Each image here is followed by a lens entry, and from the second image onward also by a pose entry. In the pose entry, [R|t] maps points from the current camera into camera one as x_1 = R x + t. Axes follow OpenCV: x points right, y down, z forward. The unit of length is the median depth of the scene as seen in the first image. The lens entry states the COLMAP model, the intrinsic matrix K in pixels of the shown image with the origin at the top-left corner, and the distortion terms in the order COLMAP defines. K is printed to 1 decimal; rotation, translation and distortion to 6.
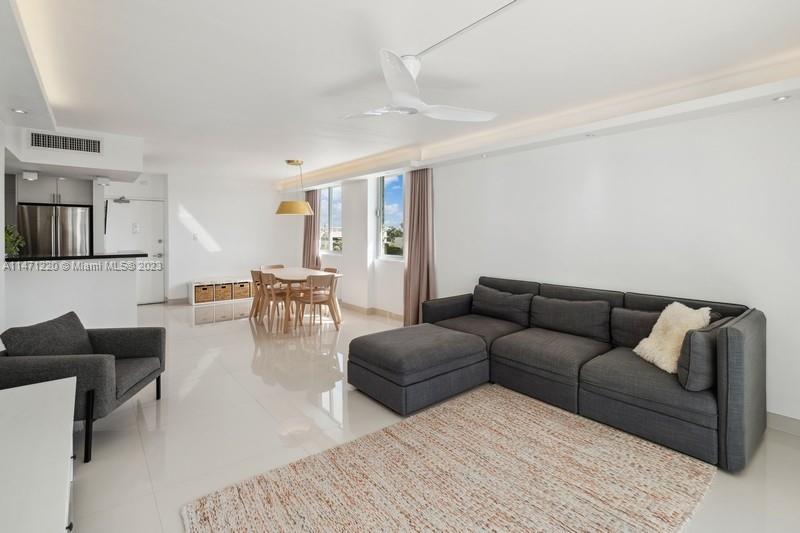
lens RADIAL K [[375.7, 0, 397.6], [0, 375.7, 235.5], [0, 0, 1]] dist [-0.001309, -0.000483]
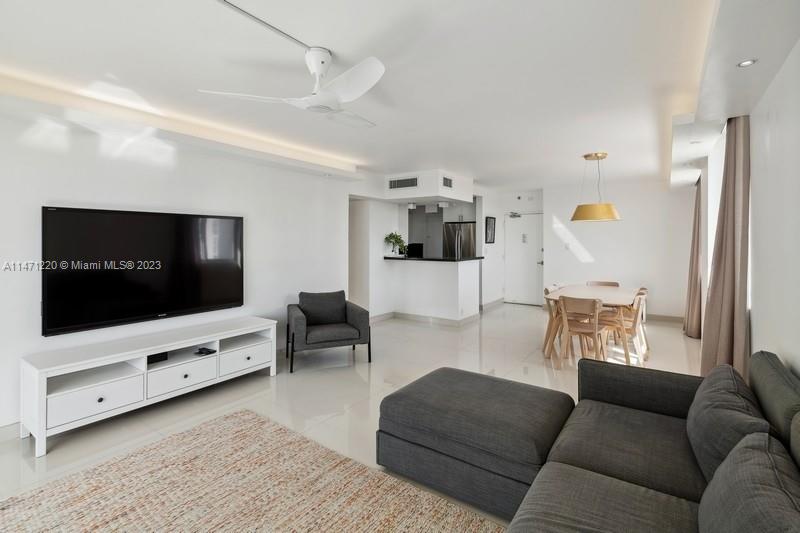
lens RADIAL K [[375.7, 0, 409.3], [0, 375.7, 244.9], [0, 0, 1]] dist [-0.001309, -0.000483]
pose [[0.291728, 0.009724, -0.956452, 0.698991], [-0.009374, 0.999929, 0.007307, -0.009622], [0.956455, 0.006834, 0.291798, 0.697480]]
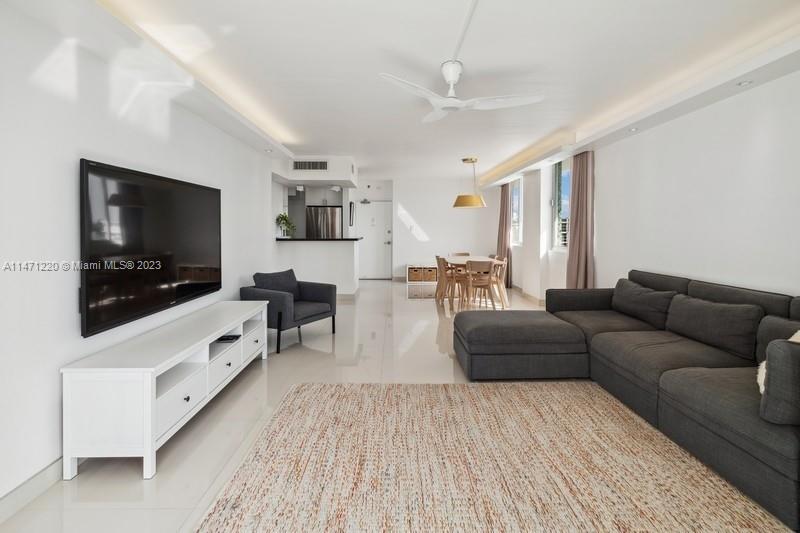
lens RADIAL K [[375.7, 0, 405.7], [0, 375.7, 234.8], [0, 0, 1]] dist [-0.001309, -0.000483]
pose [[0.796602, 0.008545, -0.604443, 0.454812], [-0.004918, 0.999959, 0.007655, 0.033791], [0.604483, -0.003125, 0.796612, -0.003576]]
